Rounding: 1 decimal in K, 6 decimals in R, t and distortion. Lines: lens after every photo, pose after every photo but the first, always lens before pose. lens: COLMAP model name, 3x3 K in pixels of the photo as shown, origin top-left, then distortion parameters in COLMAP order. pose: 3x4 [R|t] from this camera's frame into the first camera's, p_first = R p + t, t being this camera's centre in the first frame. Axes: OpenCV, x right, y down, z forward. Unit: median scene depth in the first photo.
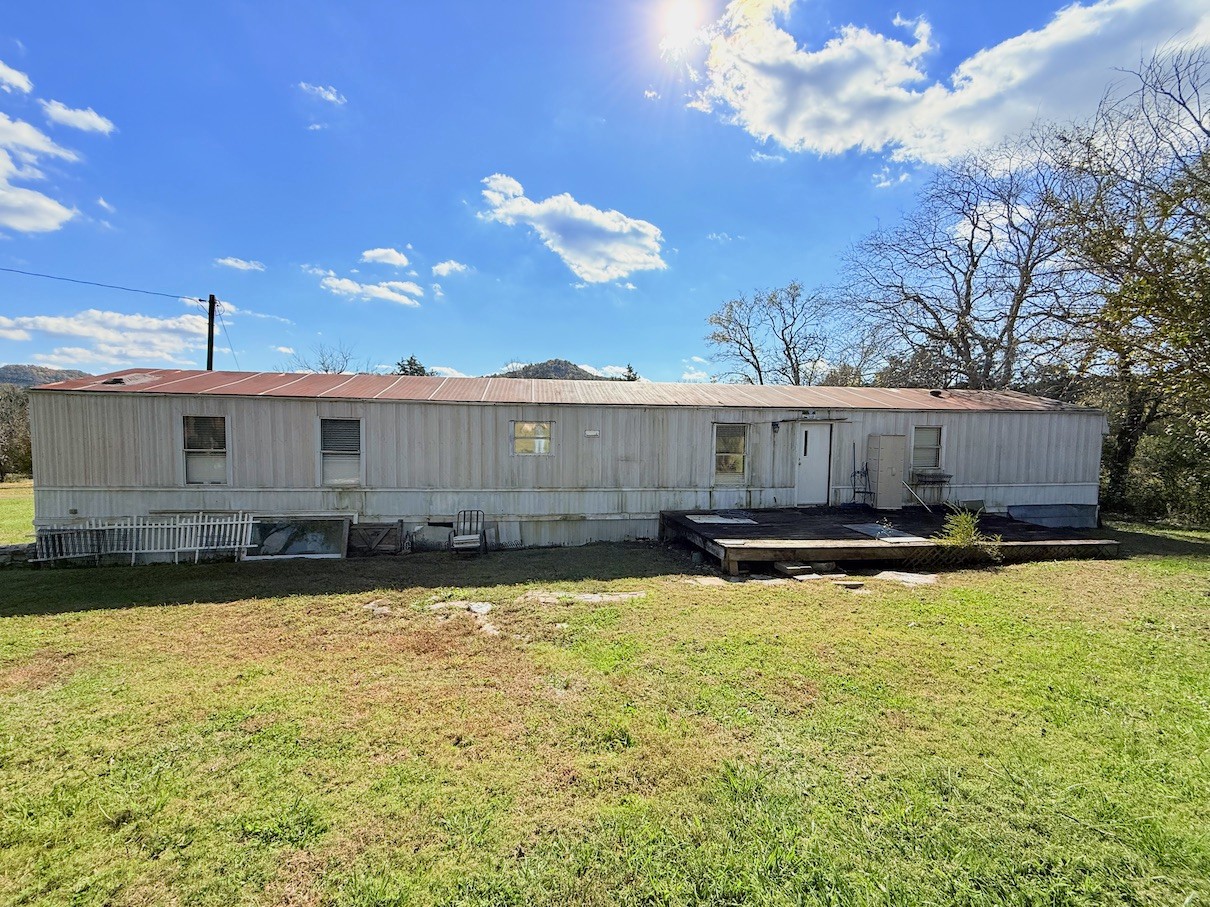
lens RADIAL K [[481.0, 0, 605.4], [0, 481.0, 453.2], [0, 0, 1]] dist [-0.001280, 0.000603]
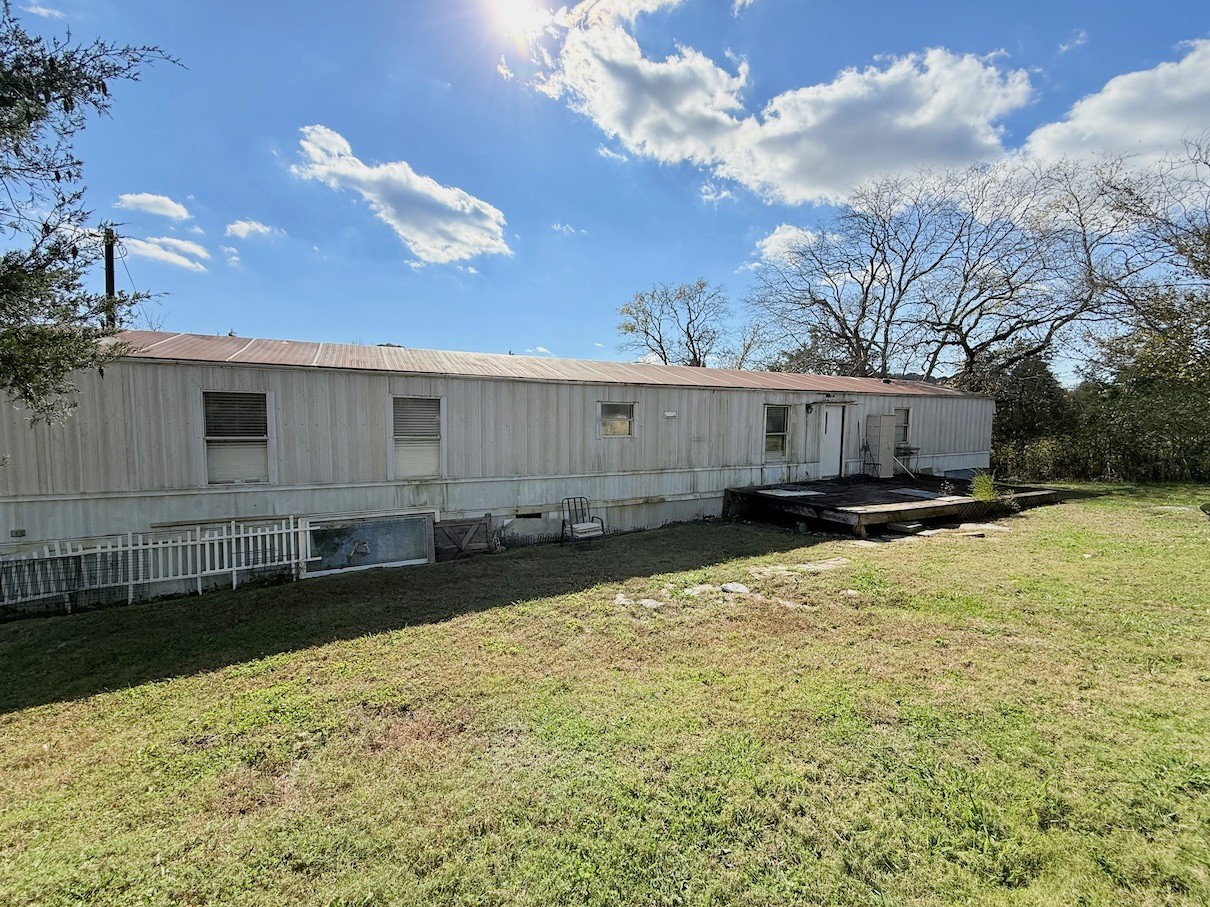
lens RADIAL K [[481.0, 0, 606.4], [0, 481.0, 456.1], [0, 0, 1]] dist [-0.001280, 0.000603]
pose [[0.948906, -0.032615, 0.313869, -0.428162], [0.024301, 0.999243, 0.030364, 0.010427], [-0.314622, -0.021185, 0.948981, 0.089026]]
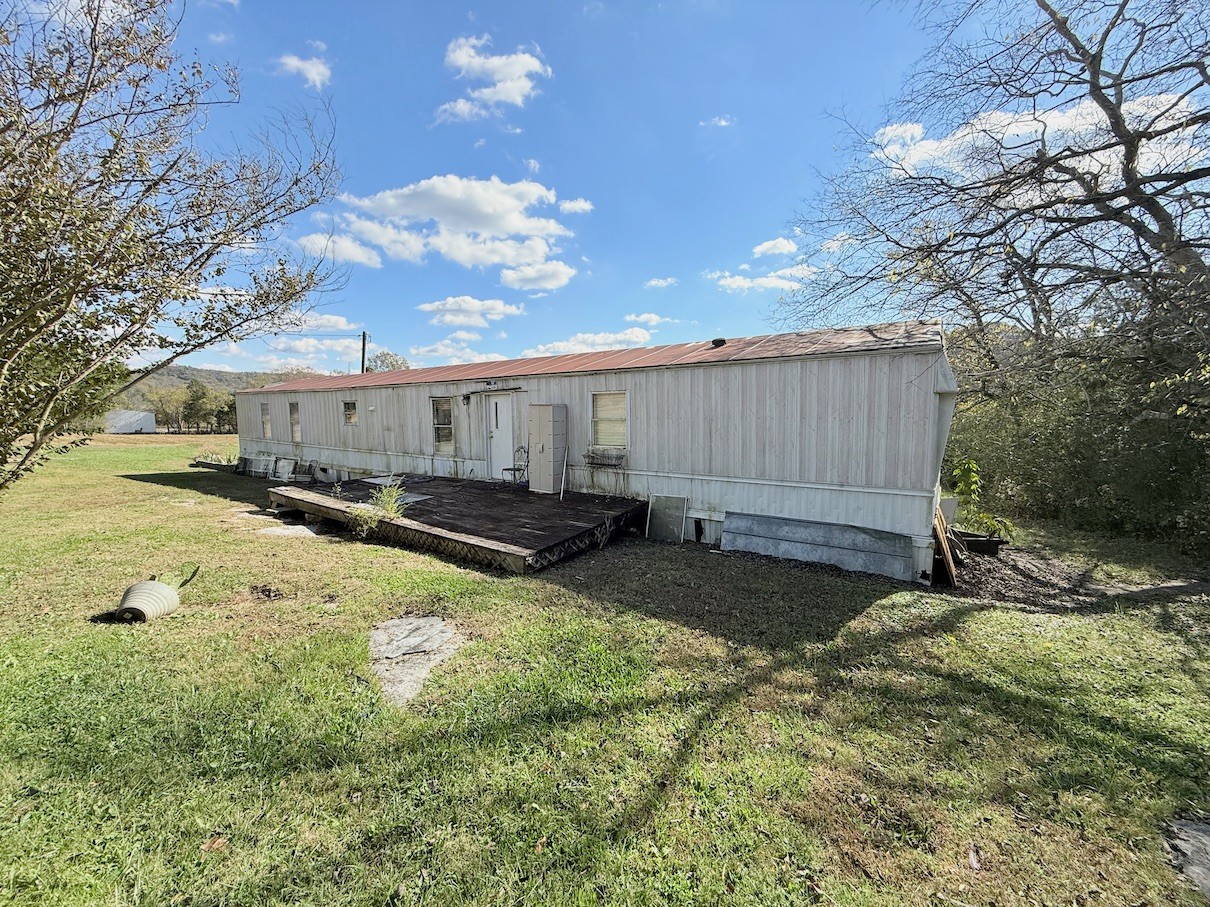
lens RADIAL K [[481.0, 0, 628.8], [0, 481.0, 438.2], [0, 0, 1]] dist [-0.001280, 0.000603]
pose [[0.730662, 0.024512, -0.682299, 1.257940], [-0.020430, 0.999693, 0.014037, 0.005995], [0.682434, 0.003683, 0.730938, 0.479387]]
